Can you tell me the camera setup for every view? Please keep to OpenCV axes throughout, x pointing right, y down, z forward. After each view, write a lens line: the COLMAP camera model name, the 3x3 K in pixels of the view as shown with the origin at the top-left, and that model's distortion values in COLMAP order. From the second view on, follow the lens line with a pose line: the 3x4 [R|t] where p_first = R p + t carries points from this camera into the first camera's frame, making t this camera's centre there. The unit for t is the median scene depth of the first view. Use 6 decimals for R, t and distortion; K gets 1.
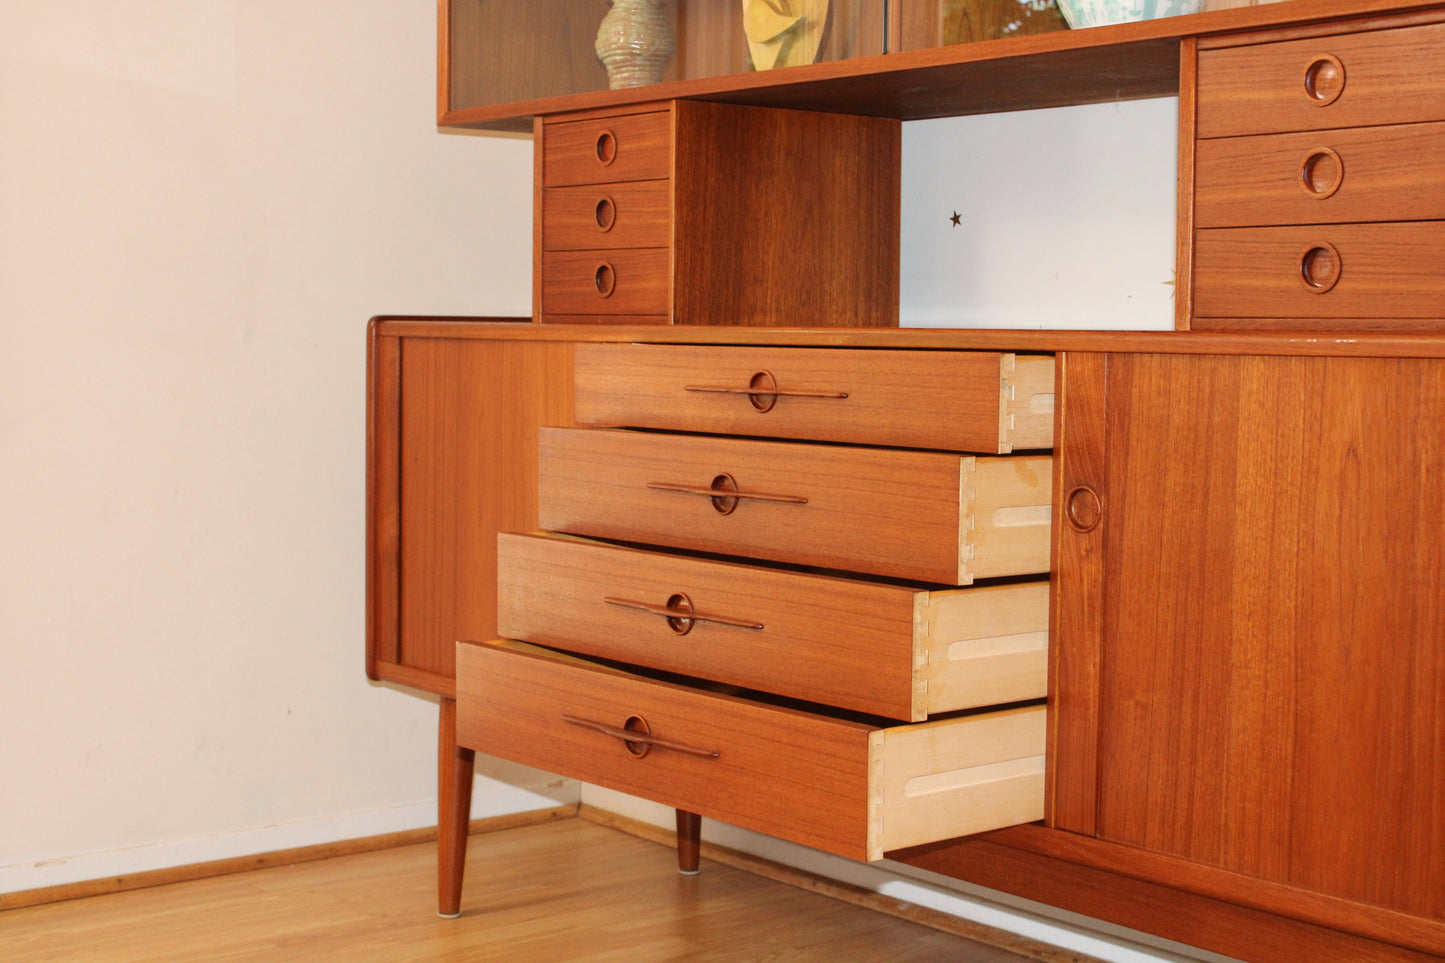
lens RADIAL K [[2185.0, 0, 714.6], [0, 2185.0, 478.3], [0, 0, 1]] dist [-0.029285, 0.000000]
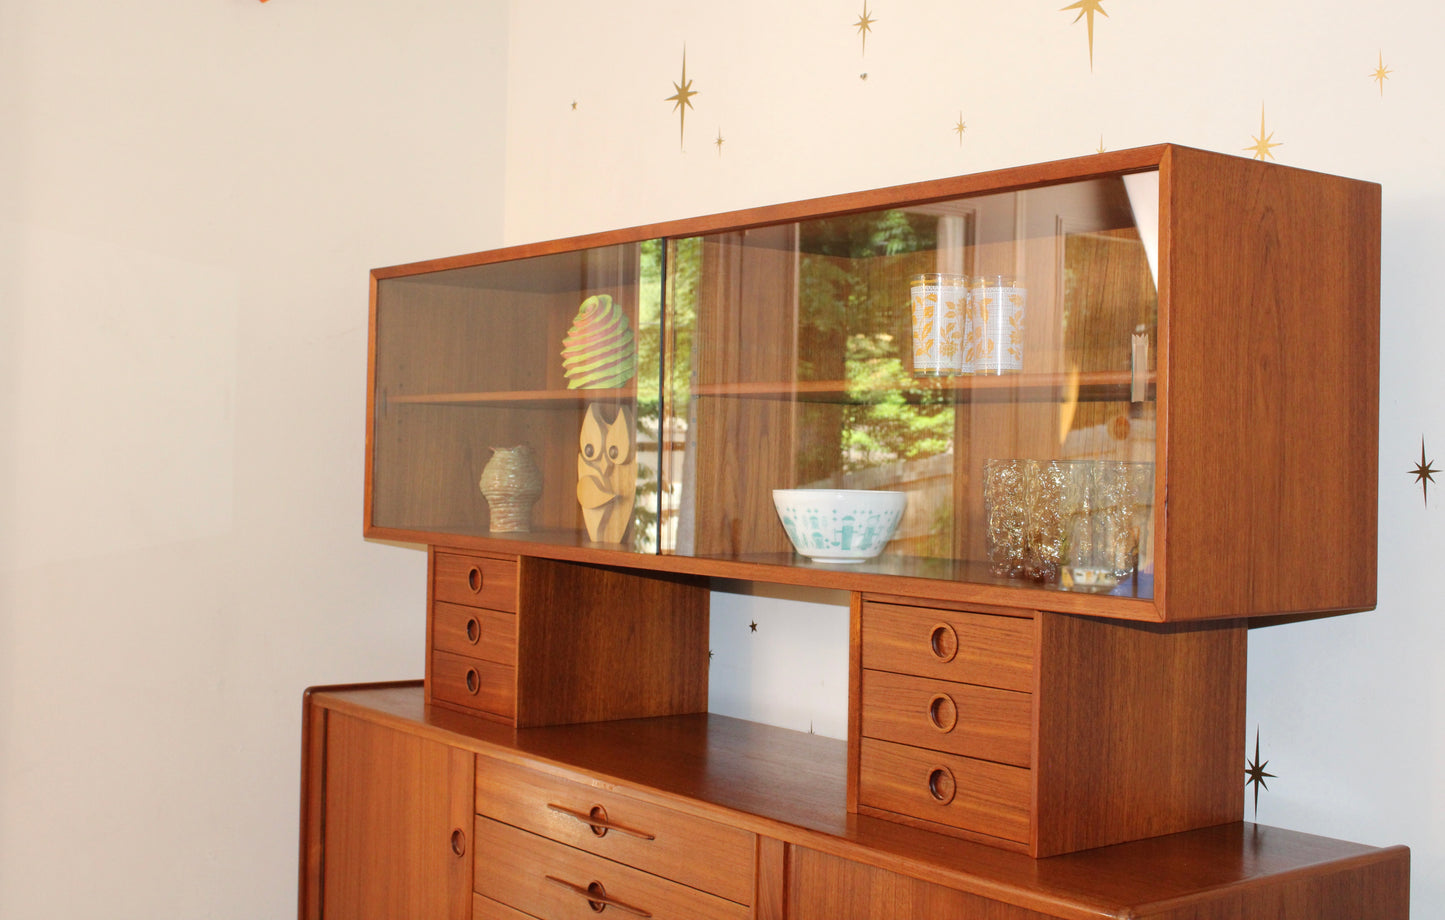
lens RADIAL K [[1764.2, 0, 730.2], [0, 1764.2, 433.4], [0, 0, 1]] dist [-0.070835, 0.000000]
pose [[0.999892, 0.009386, -0.011292, 0.113001], [-0.010305, 0.996387, -0.084298, -0.151778], [0.010460, 0.084405, 0.996377, -0.046731]]
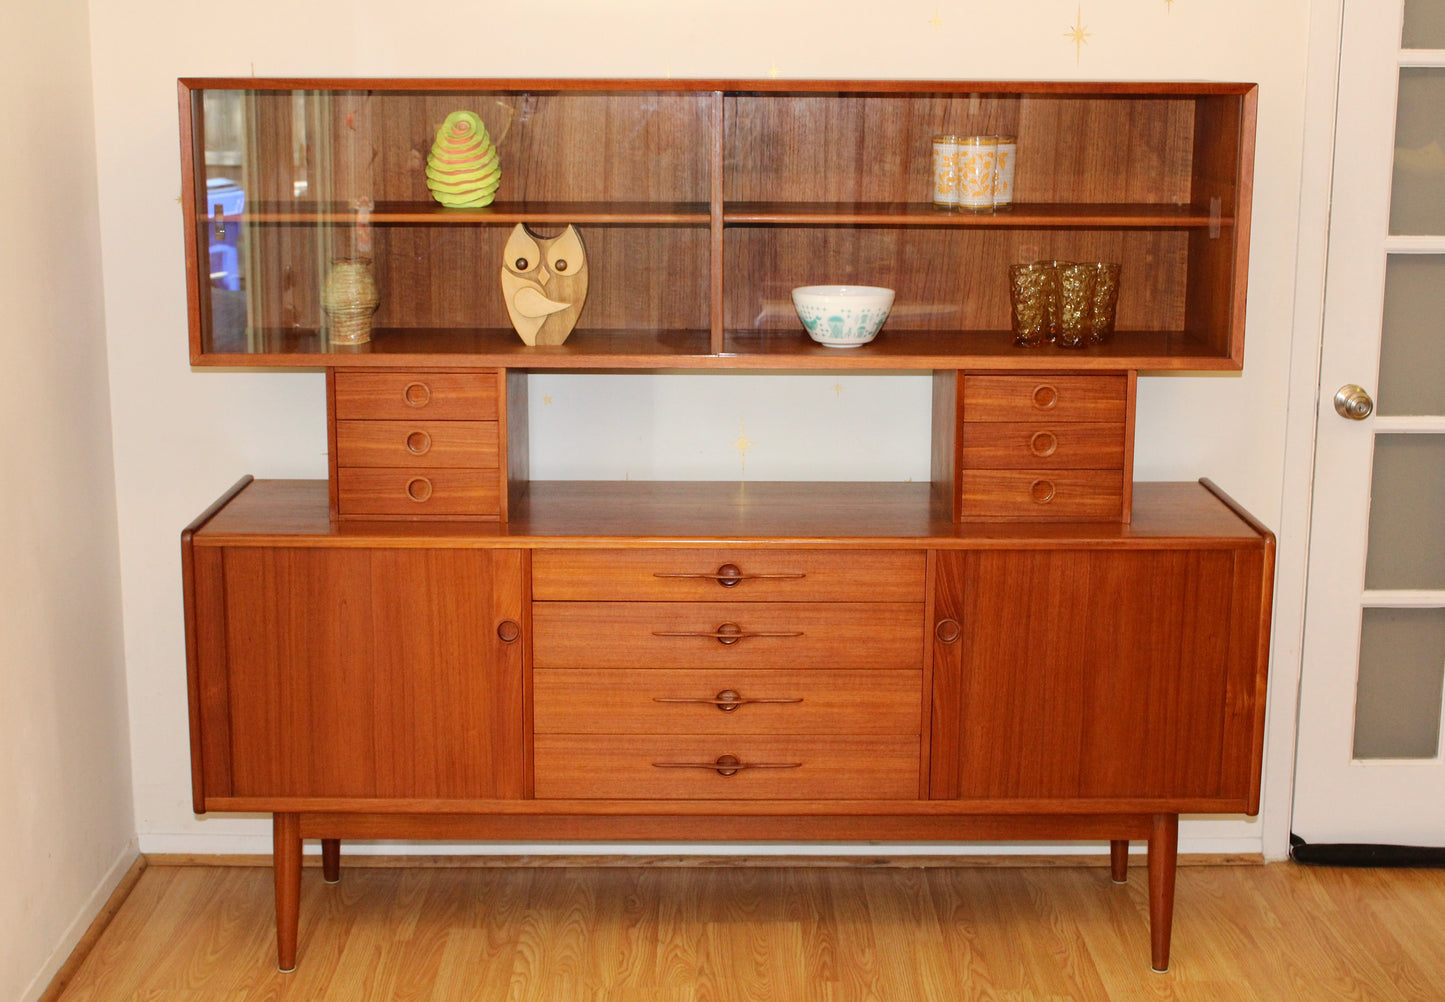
lens RADIAL K [[2038.2, 0, 702.1], [0, 2038.2, 489.1], [0, 0, 1]] dist [-0.049175, 0.000000]
pose [[0.623530, -0.166629, 0.763836, -0.920414], [0.057841, 0.984177, 0.167479, -0.296642], [-0.779657, -0.060247, 0.623302, 0.068456]]
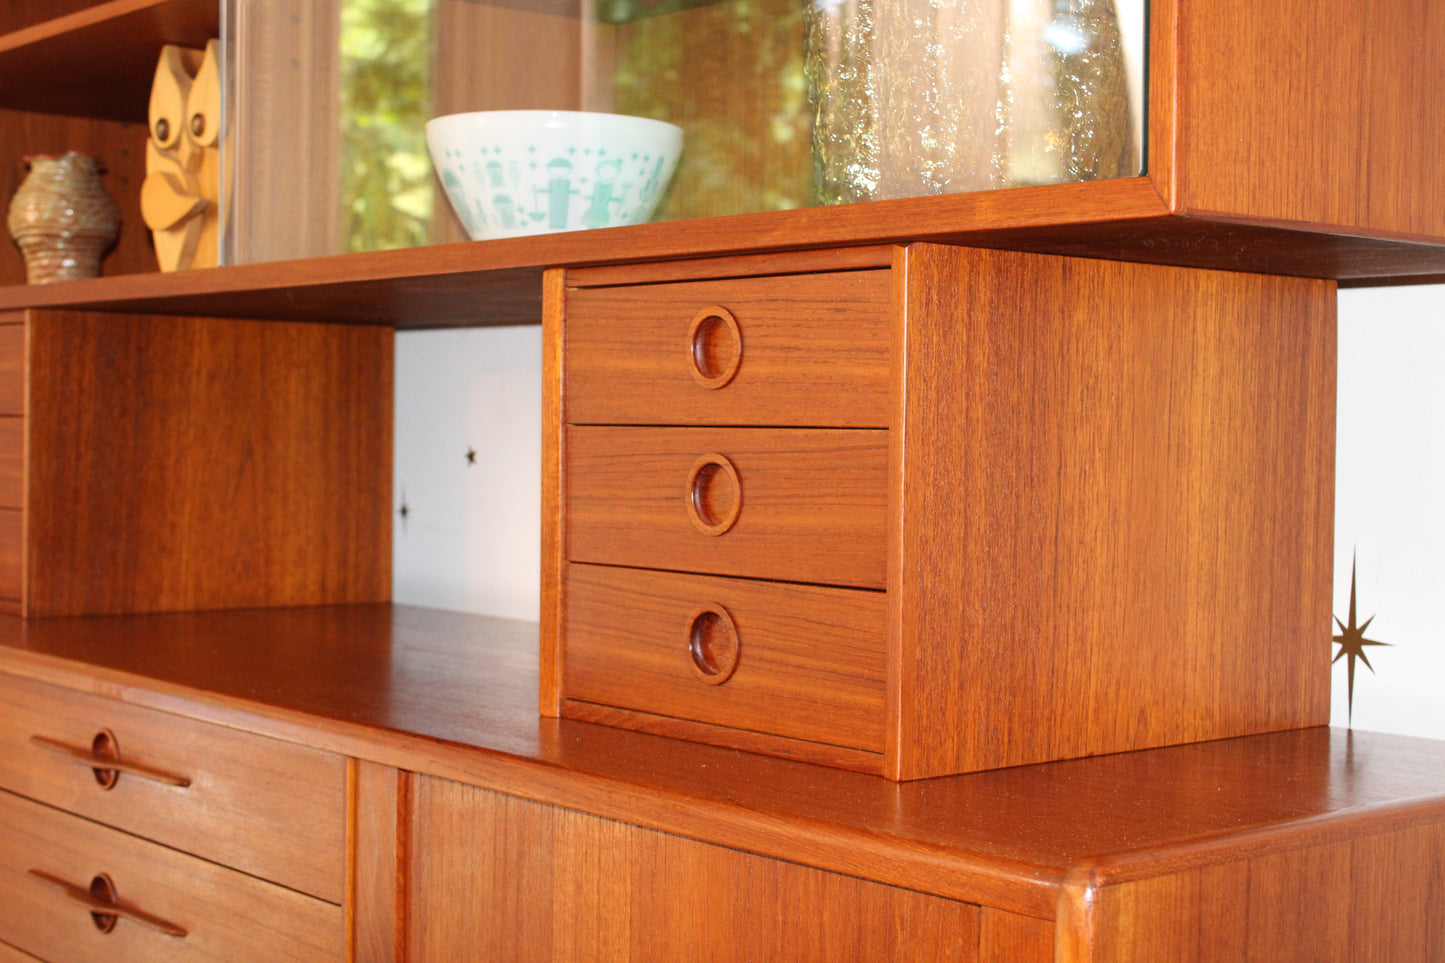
lens RADIAL K [[2185.0, 0, 731.0], [0, 2185.0, 444.4], [0, 0, 1]] dist [-0.029285, 0.000000]
pose [[0.999412, 0.007156, 0.033541, 0.183352], [-0.005055, 0.998044, -0.062314, -0.080544], [-0.033921, 0.062107, 0.997493, 0.258077]]
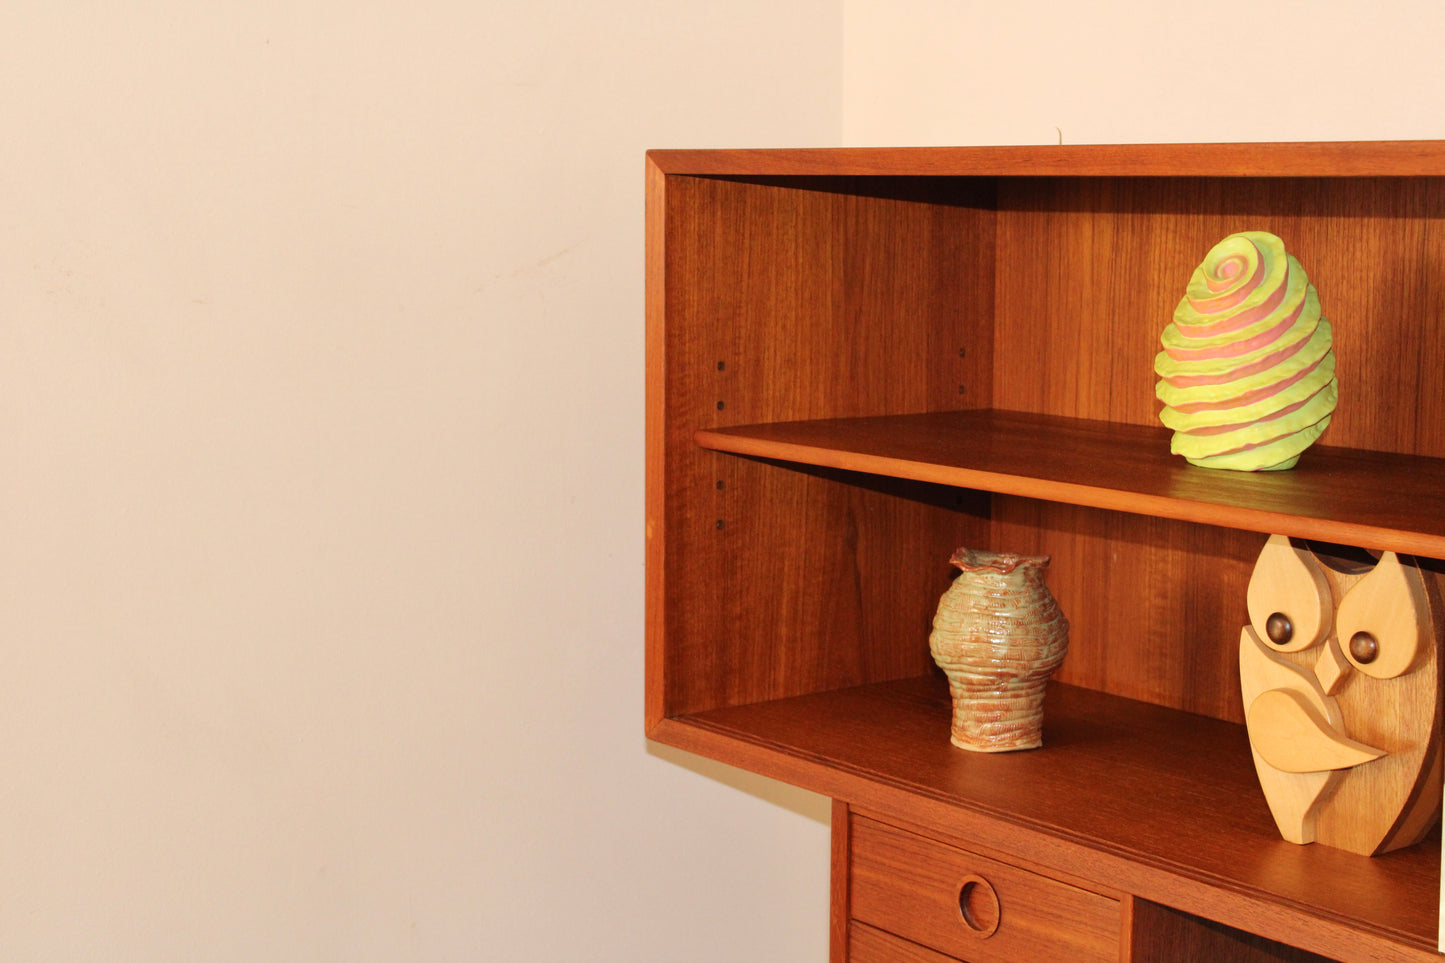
lens RADIAL K [[2286.3, 0, 778.6], [0, 2286.3, 489.9], [0, 0, 1]] dist [-0.041116, 0.000000]
pose [[0.999980, -0.003877, -0.005029, -0.097944], [0.004140, 0.998559, 0.053510, -0.290270], [0.004814, -0.053529, 0.998555, 0.425035]]
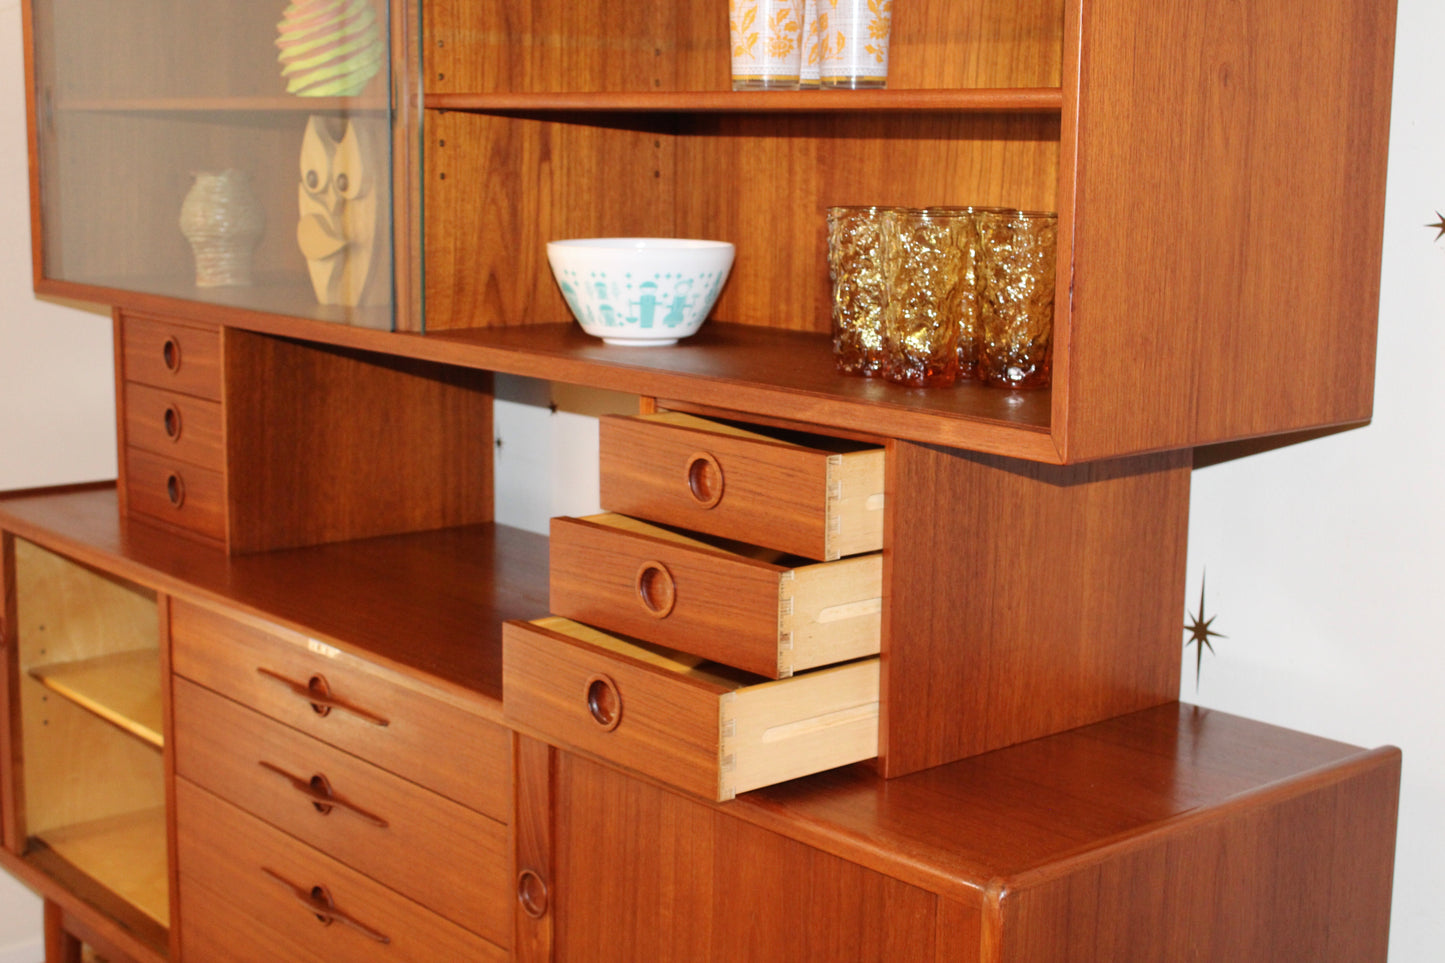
lens RADIAL K [[2041.6, 0, 739.6], [0, 2041.6, 478.4], [0, 0, 1]] dist [-0.033883, 0.000000]
pose [[0.999009, -0.003606, 0.044352, 0.160680], [-0.000682, 0.995353, 0.096287, -0.184273], [-0.044493, -0.096222, 0.994365, 0.094113]]
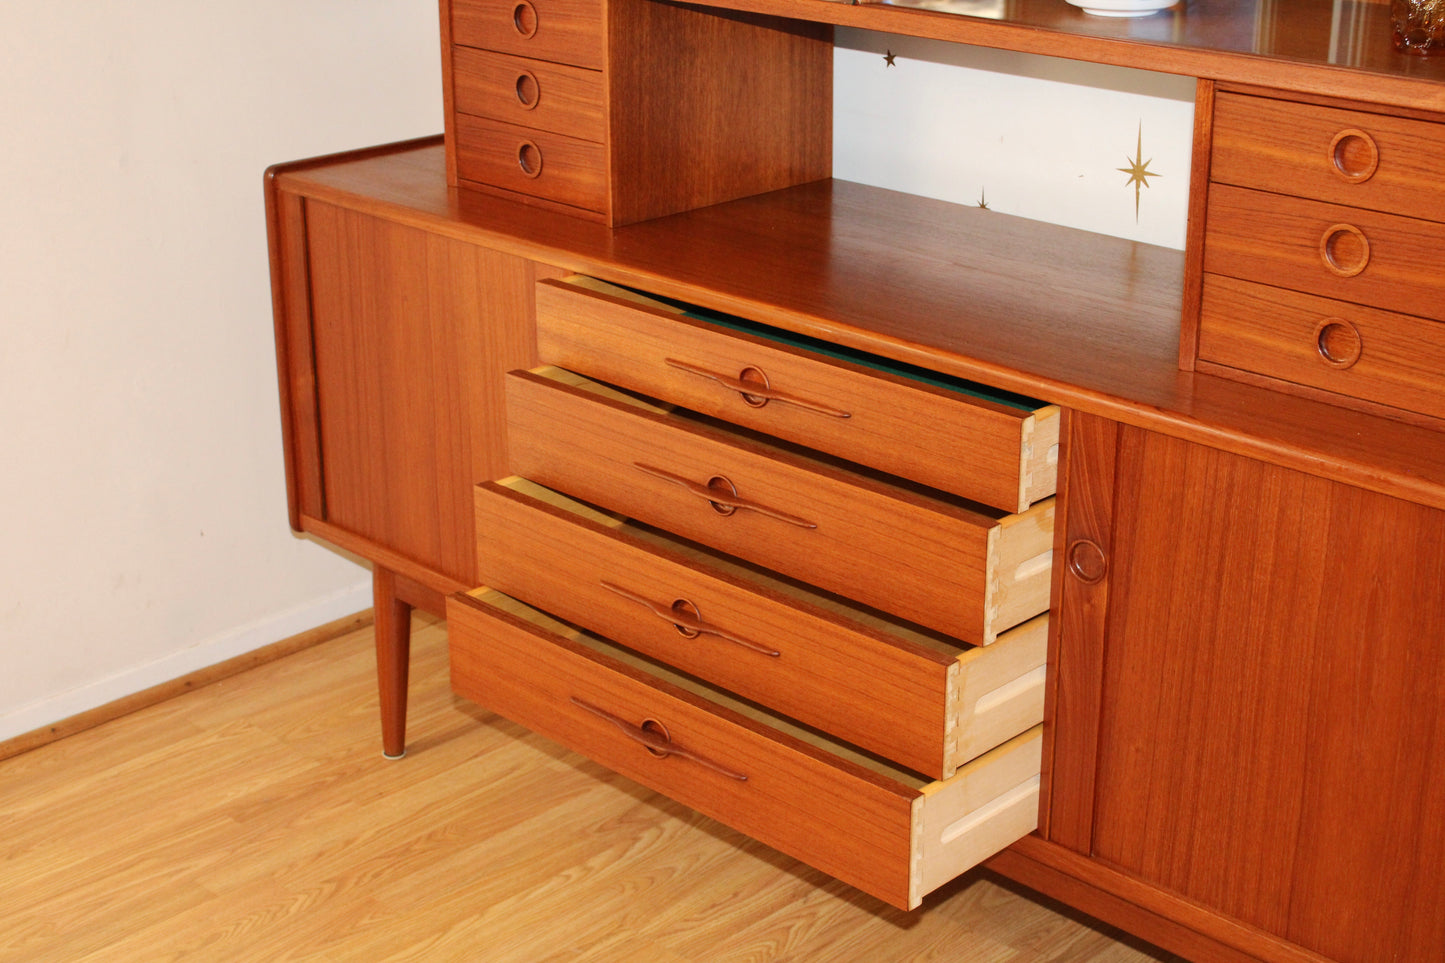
lens RADIAL K [[2185.0, 0, 720.8], [0, 2185.0, 476.6], [0, 0, 1]] dist [-0.029285, 0.000000]
pose [[0.993703, -0.053846, 0.098259, -0.068879], [0.023624, 0.957928, 0.286036, -0.229071], [-0.109527, -0.281914, 0.953168, 0.055011]]
